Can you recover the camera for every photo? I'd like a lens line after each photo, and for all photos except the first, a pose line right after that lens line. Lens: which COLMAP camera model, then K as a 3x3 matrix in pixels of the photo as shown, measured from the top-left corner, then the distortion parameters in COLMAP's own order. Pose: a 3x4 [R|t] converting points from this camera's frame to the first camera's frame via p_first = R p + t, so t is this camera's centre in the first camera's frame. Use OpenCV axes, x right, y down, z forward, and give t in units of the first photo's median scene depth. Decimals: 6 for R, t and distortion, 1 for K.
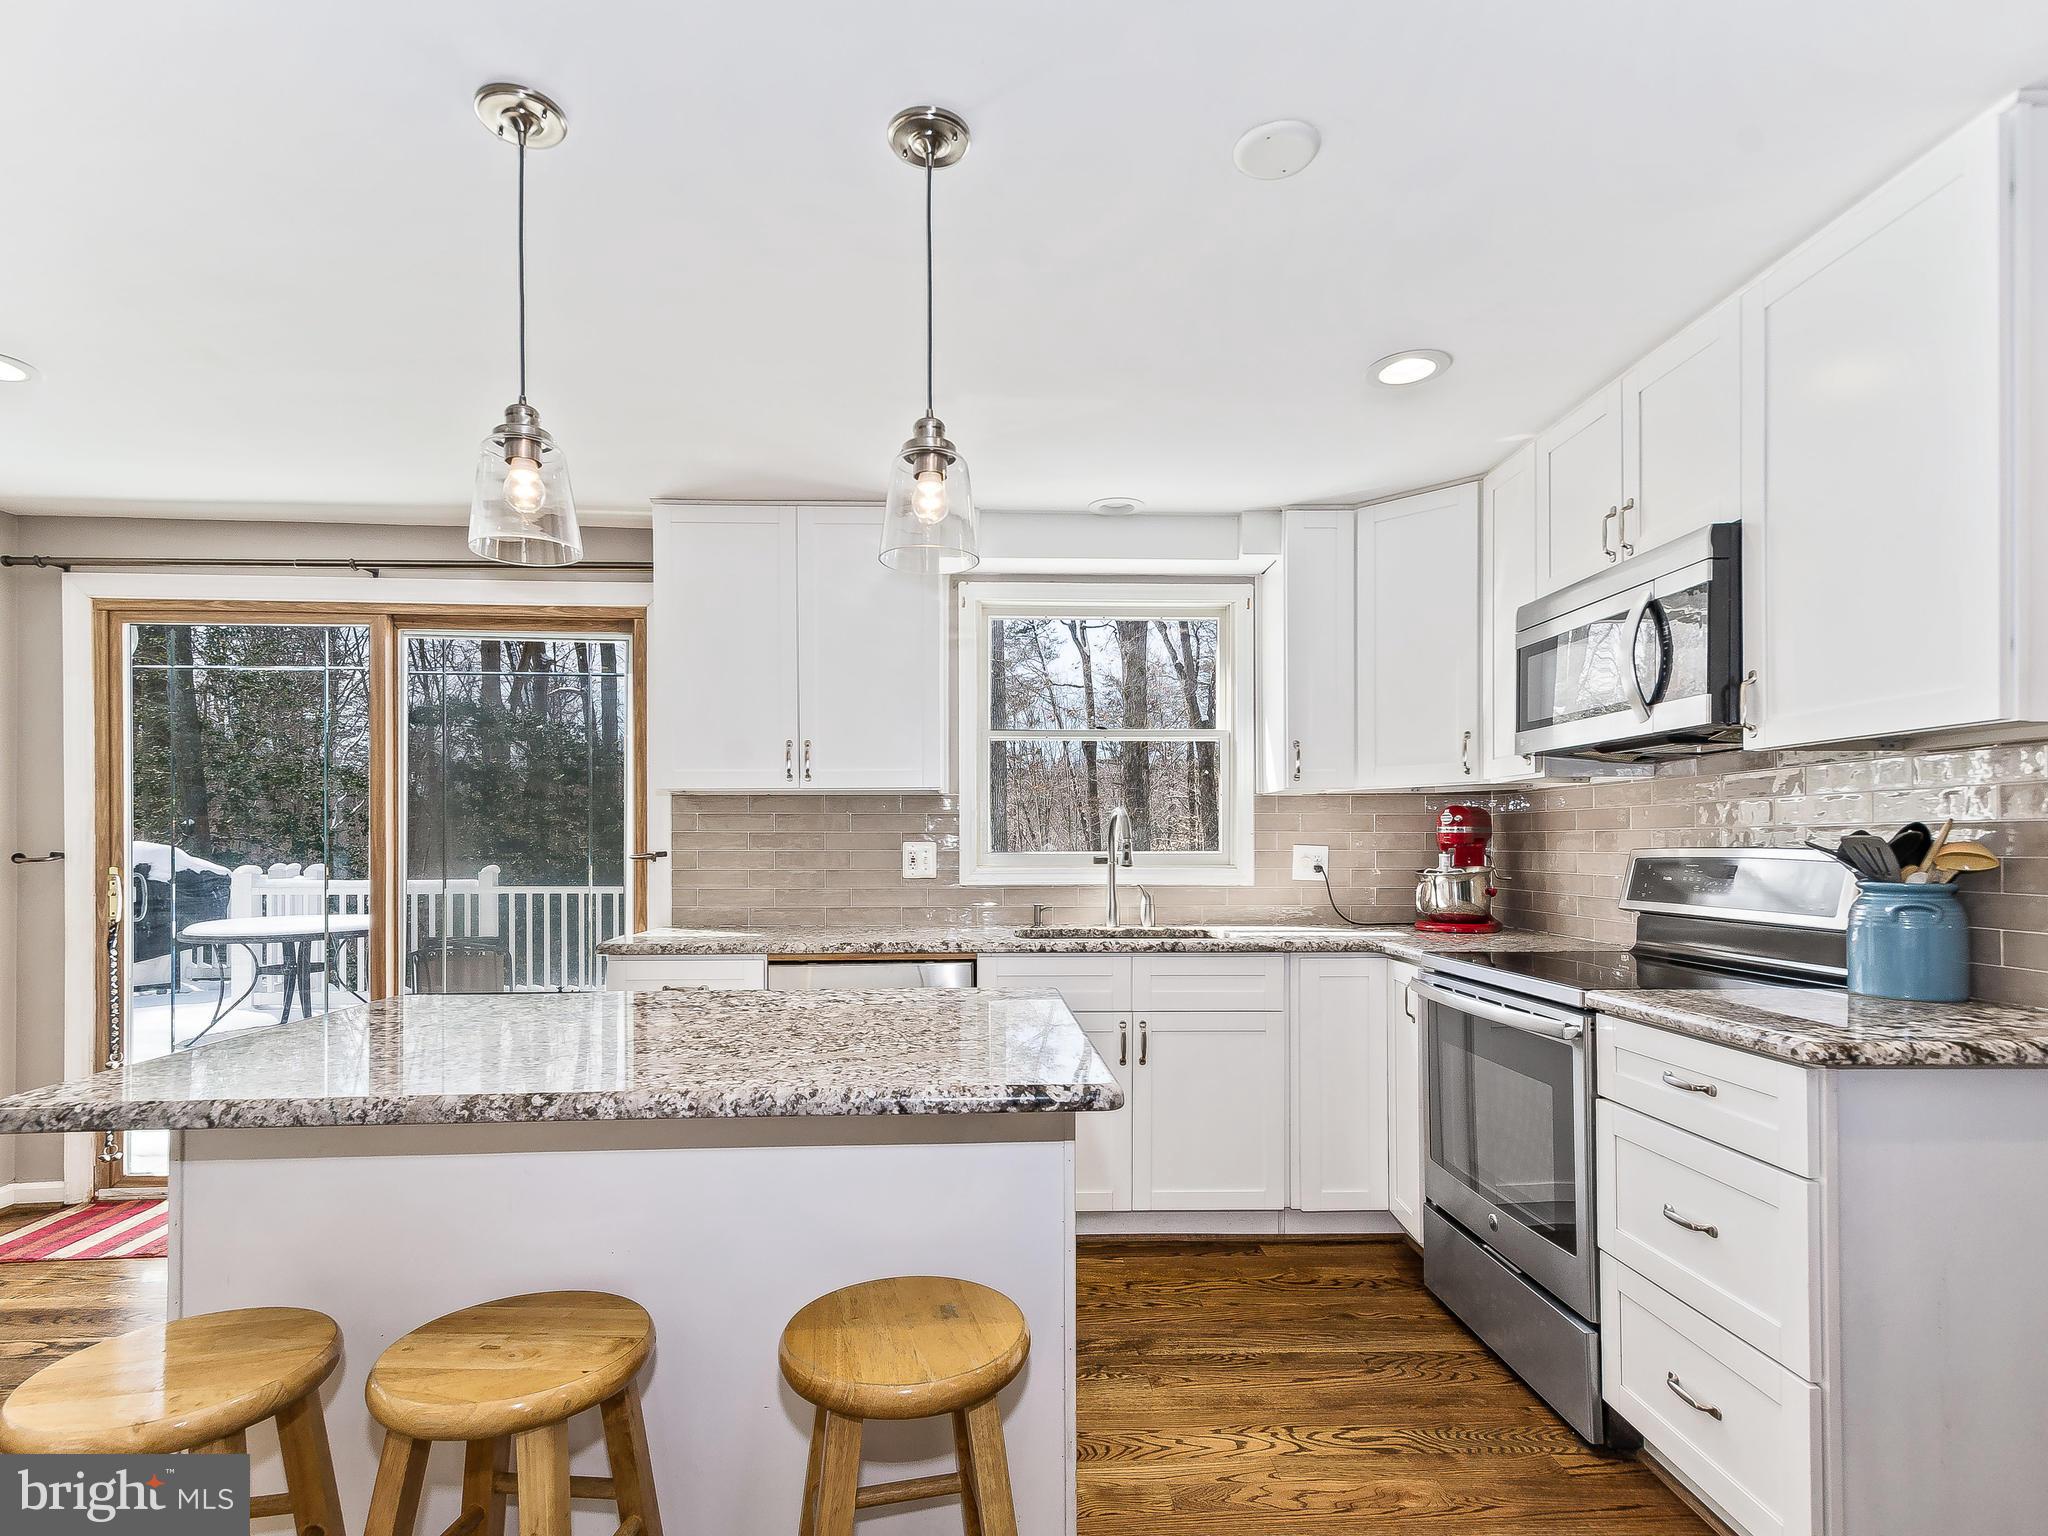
lens RADIAL K [[1054.5, 0, 967.2], [0, 1054.5, 851.3], [0, 0, 1]] dist [0.020092, -0.001187]
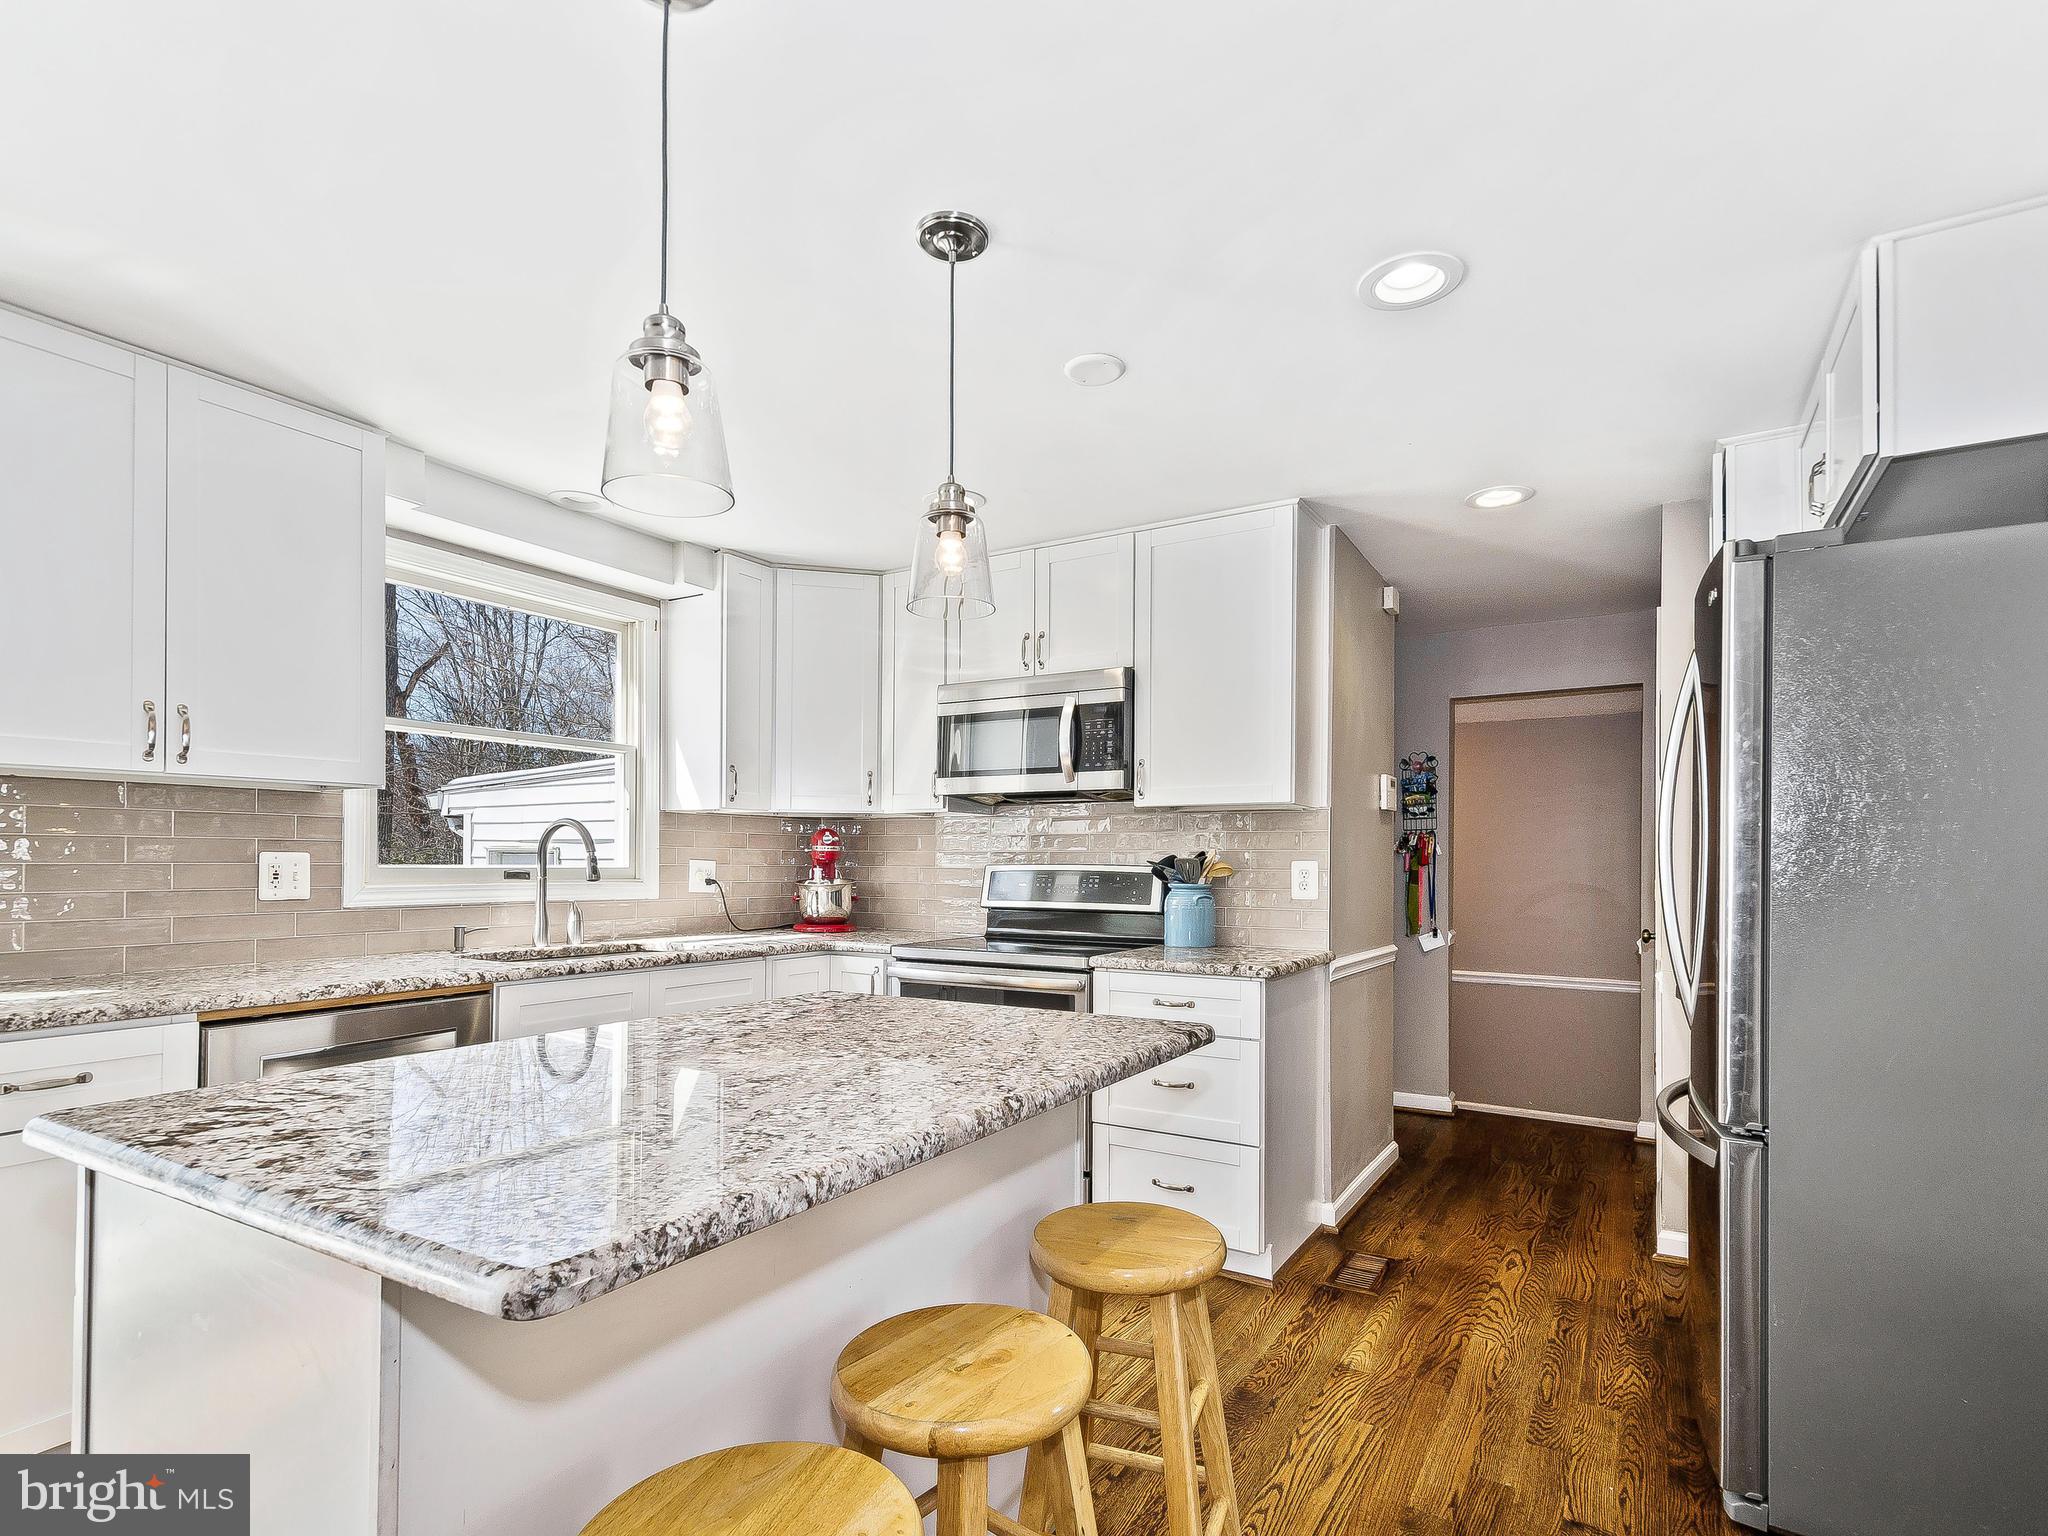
lens RADIAL K [[1054.5, 0, 1028.7], [0, 1054.5, 863.8], [0, 0, 1]] dist [0.020092, -0.001187]
pose [[0.542089, 0.003607, 0.840313, -0.435799], [-0.001986, 0.999993, -0.003011, 0.000723], [-0.840318, -0.000036, 0.542093, 0.145411]]
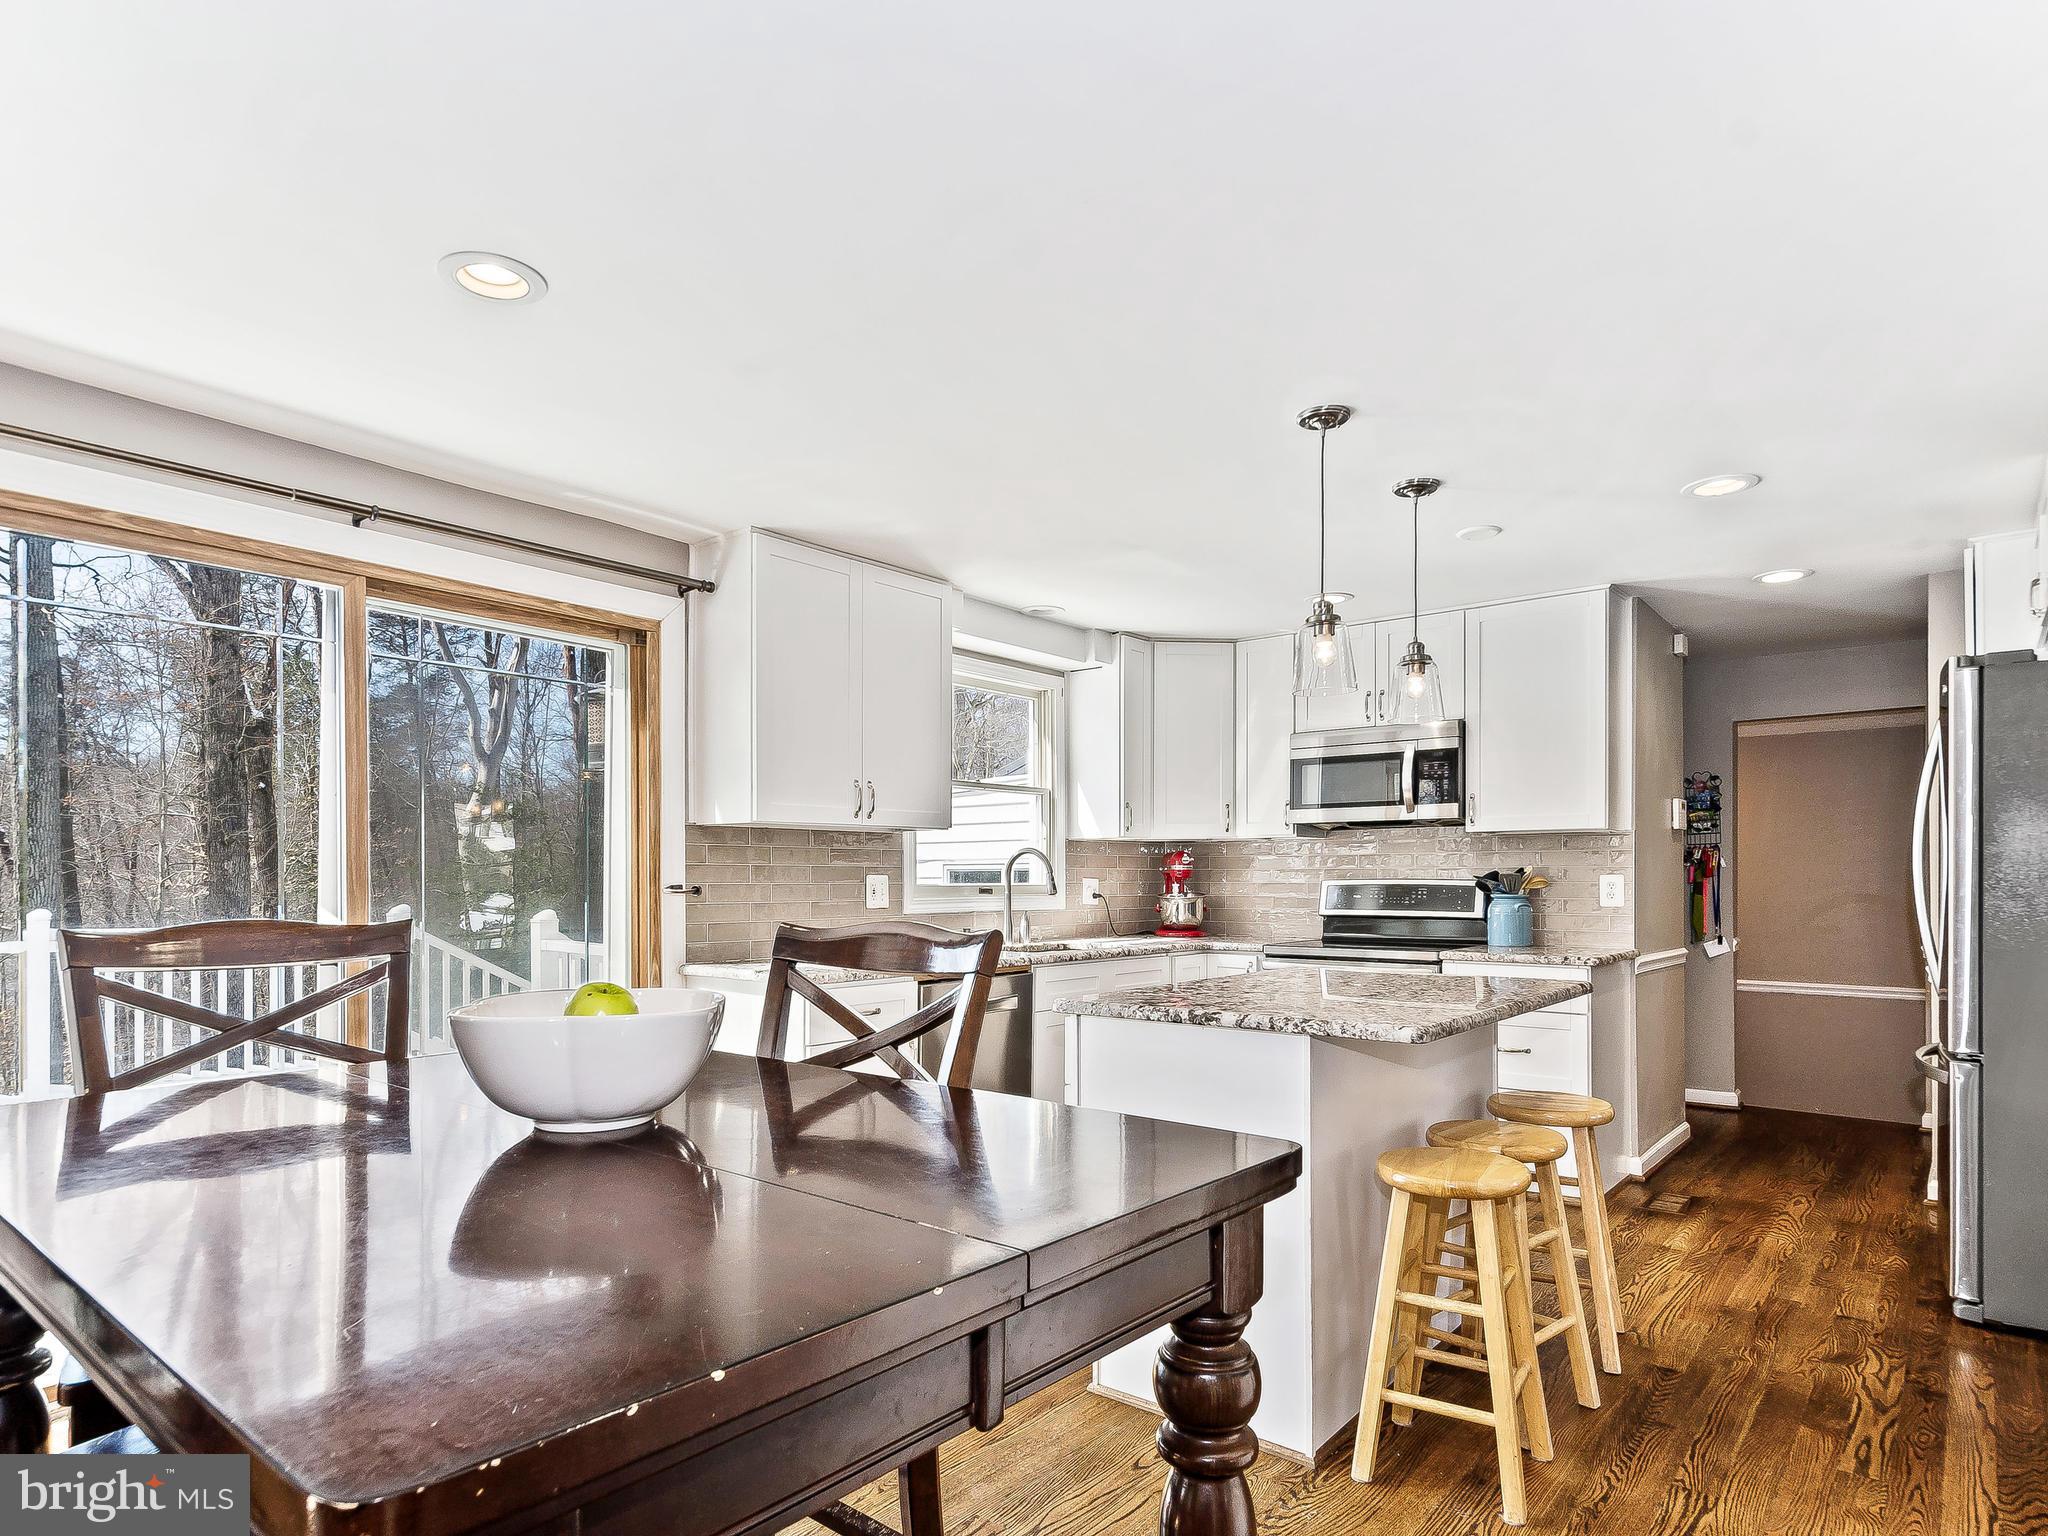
lens RADIAL K [[1178.5, 0, 1051.9], [0, 1178.5, 880.6], [0, 0, 1]] dist [0.014584, -0.007447]
pose [[0.648777, -0.002272, 0.760975, -0.911964], [0.006197, 0.999978, -0.002298, 0.000402], [-0.760954, 0.006207, 0.648777, 0.076596]]
